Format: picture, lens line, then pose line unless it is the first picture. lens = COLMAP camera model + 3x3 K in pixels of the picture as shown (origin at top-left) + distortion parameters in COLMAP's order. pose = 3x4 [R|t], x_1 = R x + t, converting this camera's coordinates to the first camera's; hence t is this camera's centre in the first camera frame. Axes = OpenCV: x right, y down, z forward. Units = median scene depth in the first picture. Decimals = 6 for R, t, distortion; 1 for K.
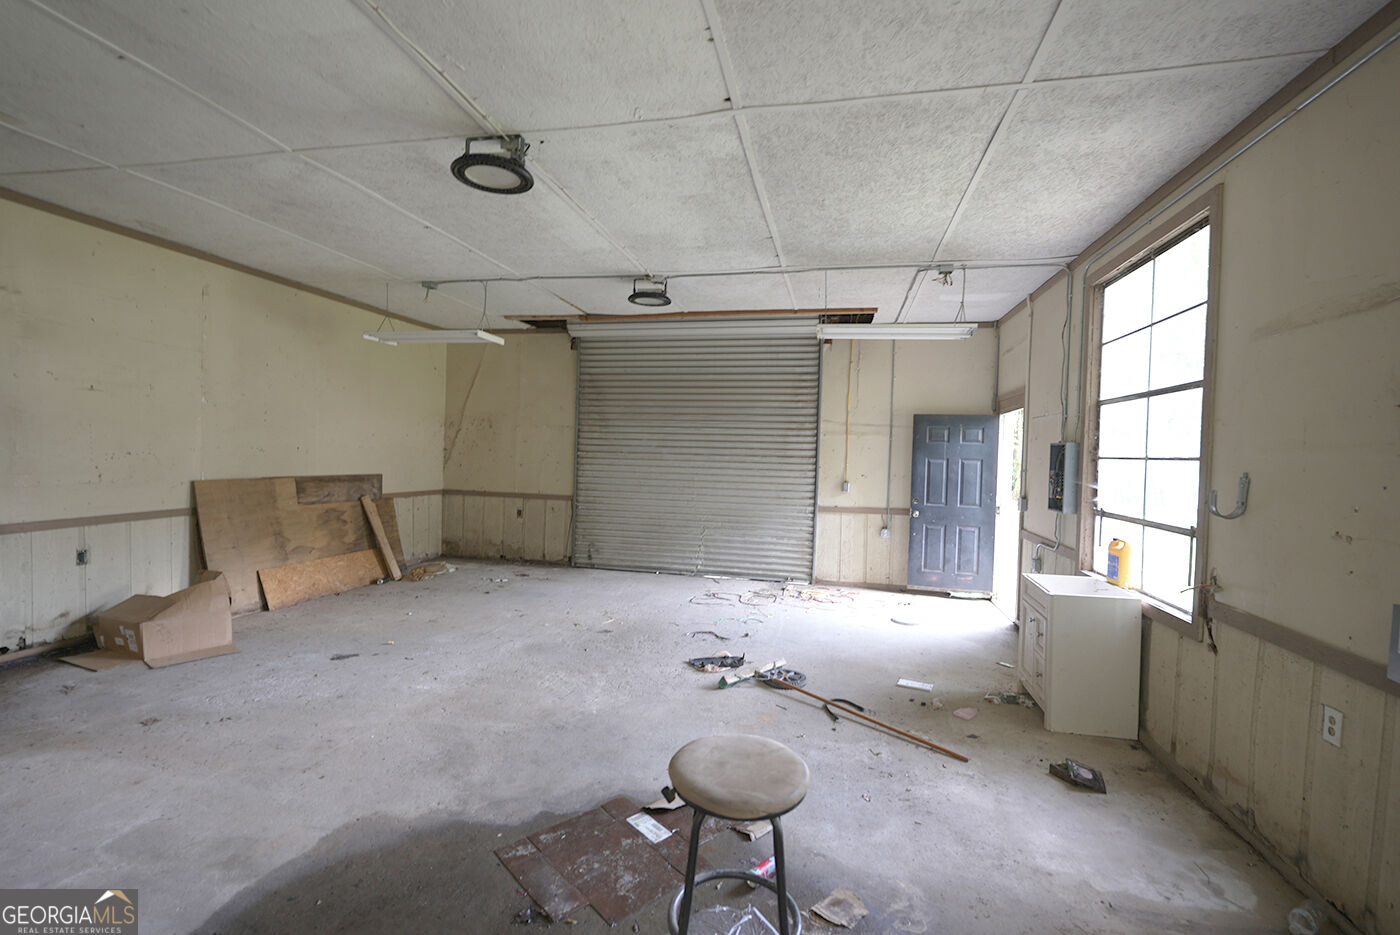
lens RADIAL K [[623.6, 0, 701.7], [0, 623.6, 469.0], [0, 0, 1]] dist [-0.005079, 0.000384]
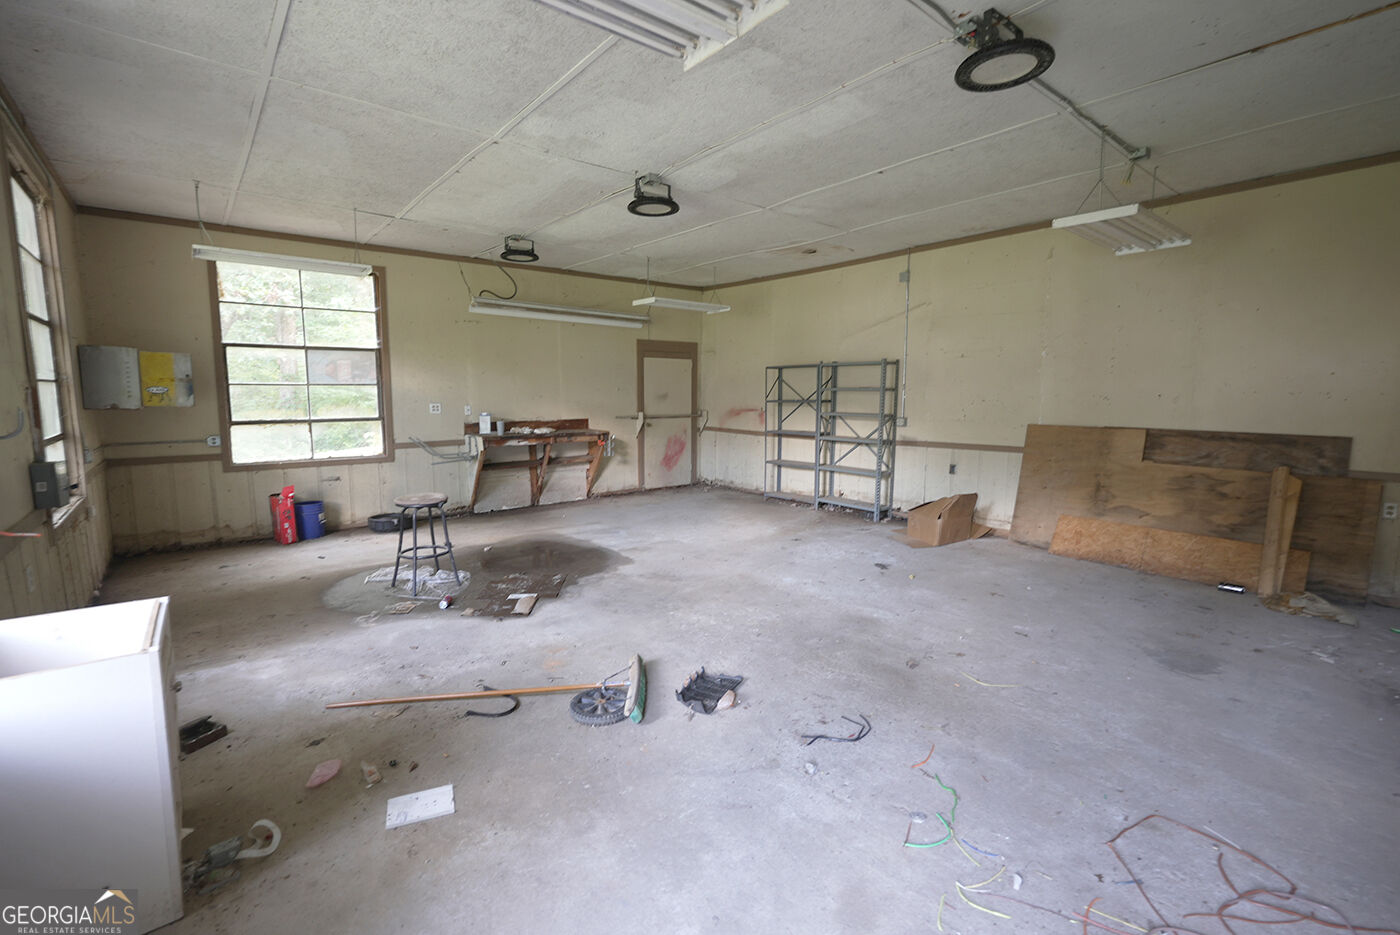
lens RADIAL K [[623.6, 0, 700.0], [0, 623.6, 466.4], [0, 0, 1]] dist [-0.005079, 0.000384]
pose [[-0.618821, 0.065070, -0.782833, 0.636493], [-0.037427, 0.992989, 0.112125, -0.013878], [0.784640, 0.098684, -0.612047, 1.594668]]
